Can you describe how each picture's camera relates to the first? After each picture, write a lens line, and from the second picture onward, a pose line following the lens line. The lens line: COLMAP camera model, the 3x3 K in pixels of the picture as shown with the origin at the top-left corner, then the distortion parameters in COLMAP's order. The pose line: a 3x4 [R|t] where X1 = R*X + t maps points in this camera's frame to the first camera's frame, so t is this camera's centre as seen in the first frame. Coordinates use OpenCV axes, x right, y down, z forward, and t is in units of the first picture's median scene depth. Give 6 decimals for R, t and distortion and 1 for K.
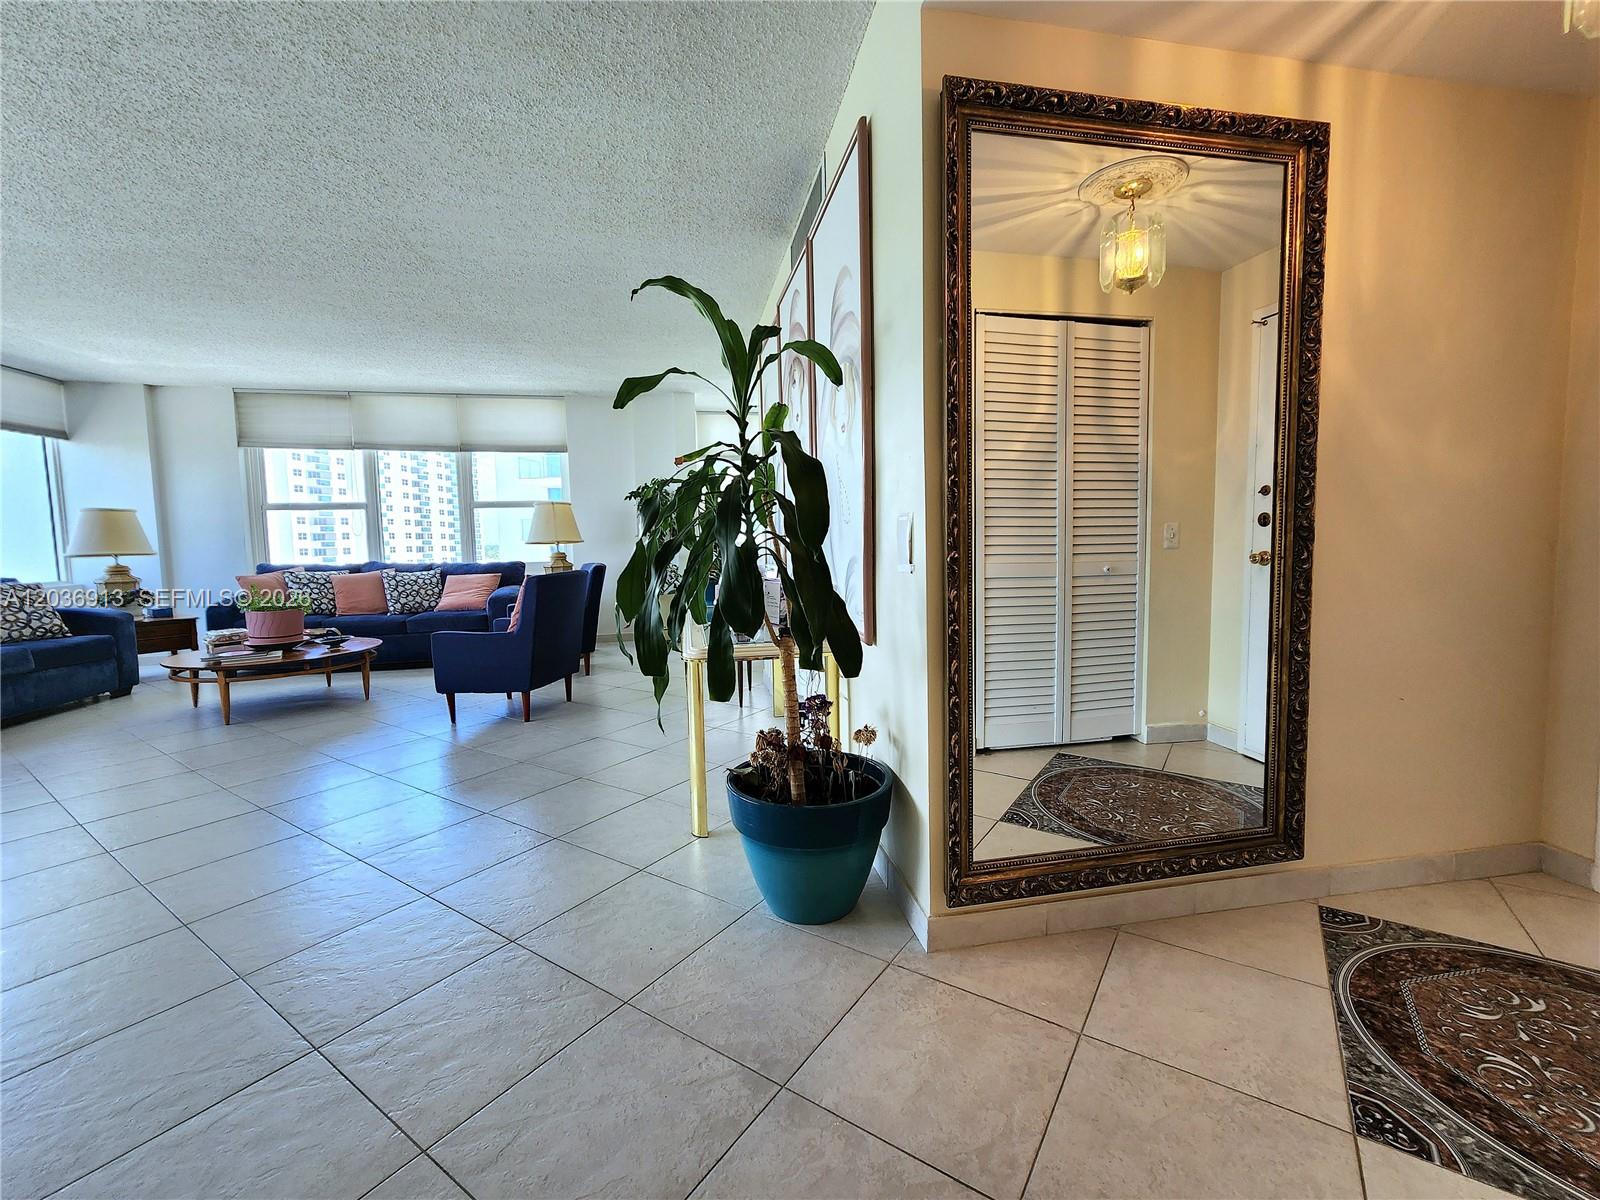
lens RADIAL K [[661.9, 0, 798.7], [0, 661.9, 588.7], [0, 0, 1]] dist [0.004842, -0.000535]
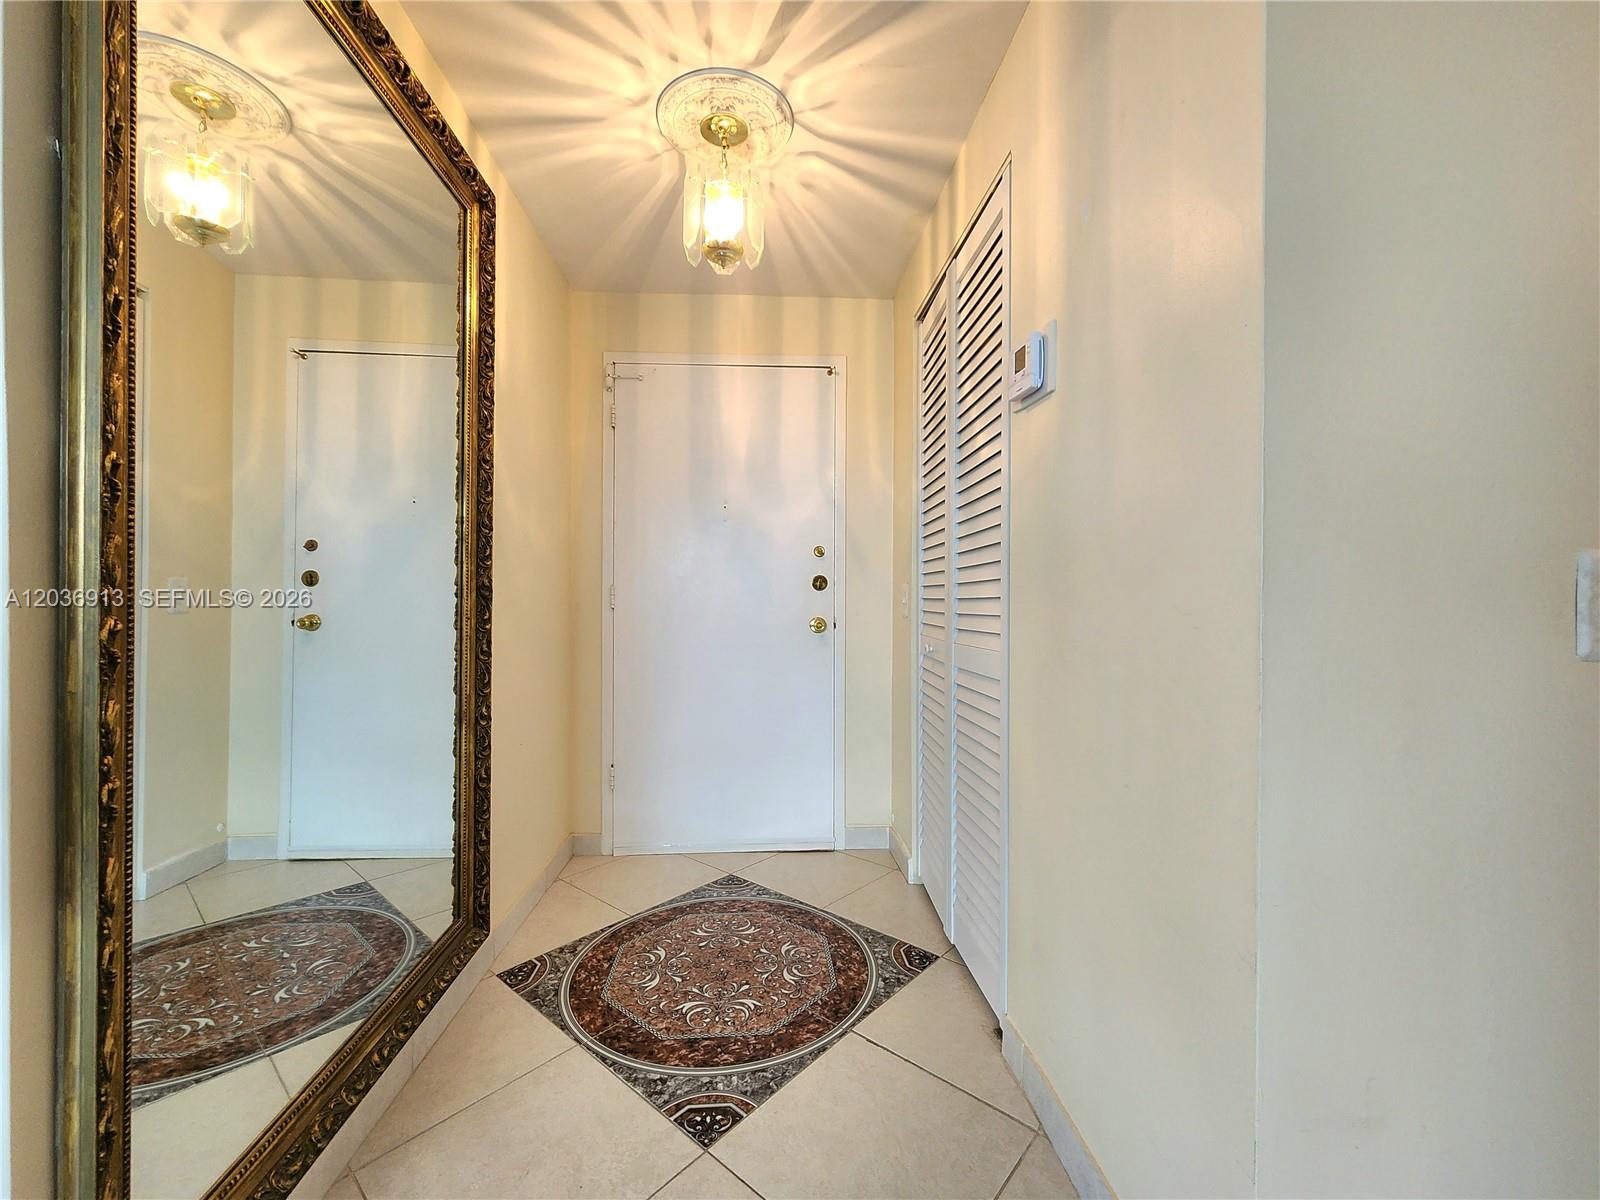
lens RADIAL K [[661.9, 0, 802.5], [0, 661.9, 596.3], [0, 0, 1]] dist [0.004842, -0.000535]
pose [[0.120504, 0.017475, 0.992559, -0.150011], [0.070321, 0.997183, -0.026094, -0.021183], [-0.990219, 0.072942, 0.118936, 0.440325]]
